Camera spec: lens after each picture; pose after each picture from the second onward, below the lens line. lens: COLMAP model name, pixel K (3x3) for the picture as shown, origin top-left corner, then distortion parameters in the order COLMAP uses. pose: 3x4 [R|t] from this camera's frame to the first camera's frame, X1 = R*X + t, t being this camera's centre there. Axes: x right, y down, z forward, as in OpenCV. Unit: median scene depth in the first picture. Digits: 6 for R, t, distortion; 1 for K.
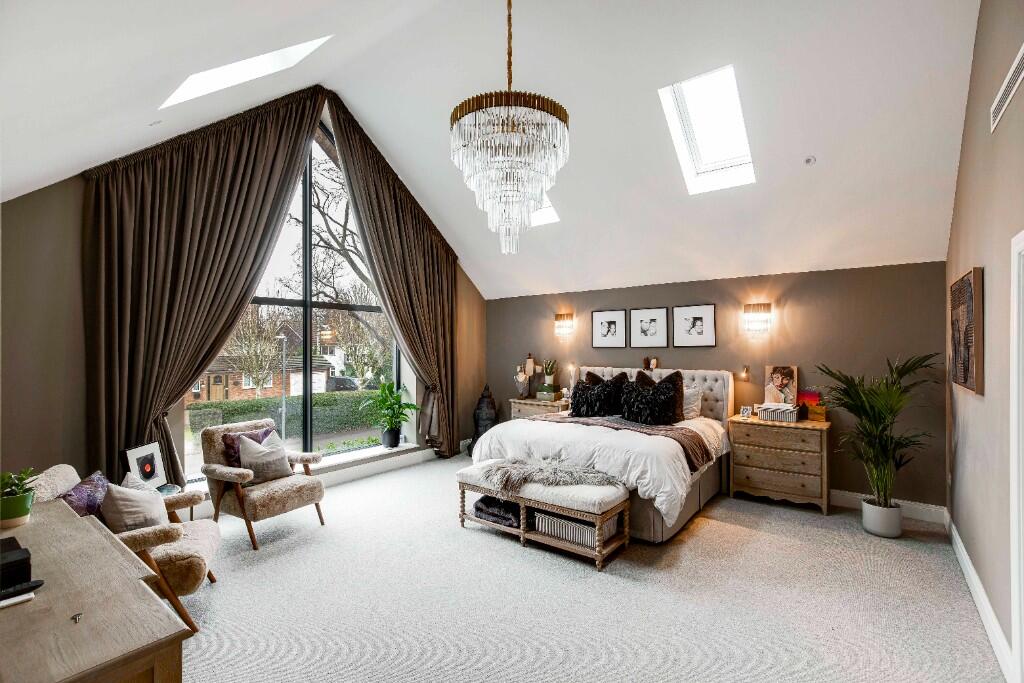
lens RADIAL K [[467.9, 0, 504.1], [0, 467.9, 341.2], [0, 0, 1]] dist [-0.003154, -0.000505]
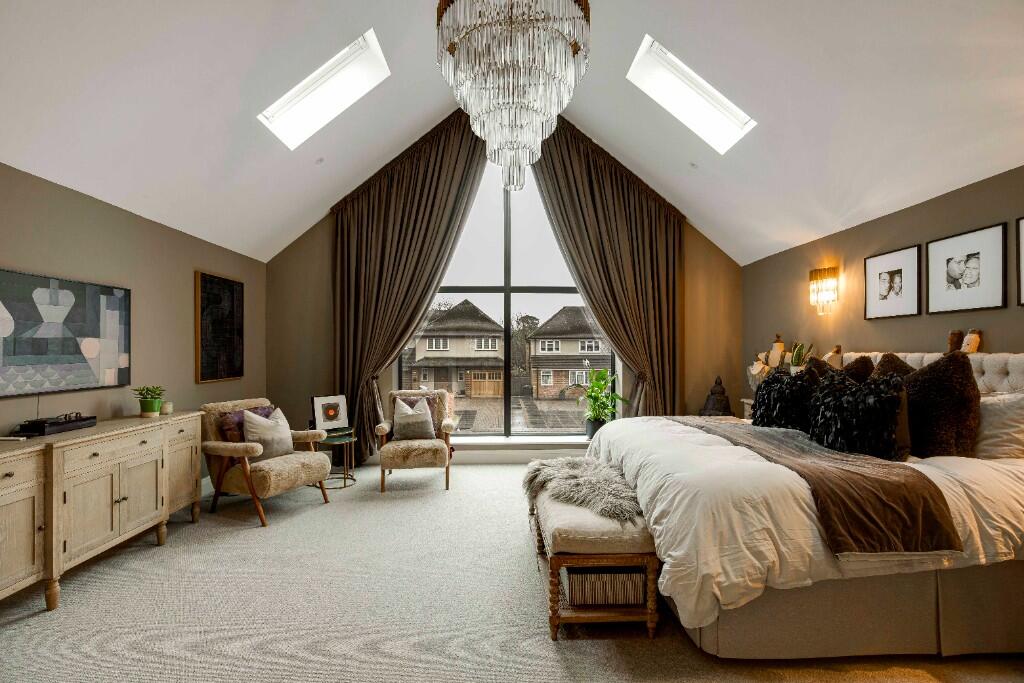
lens RADIAL K [[467.9, 0, 508.6], [0, 467.9, 347.0], [0, 0, 1]] dist [-0.003154, -0.000505]
pose [[0.644960, -0.003689, -0.764207, 0.364463], [0.006270, 0.999980, 0.000465, 0.046845], [0.764191, -0.005092, 0.644970, 0.295320]]
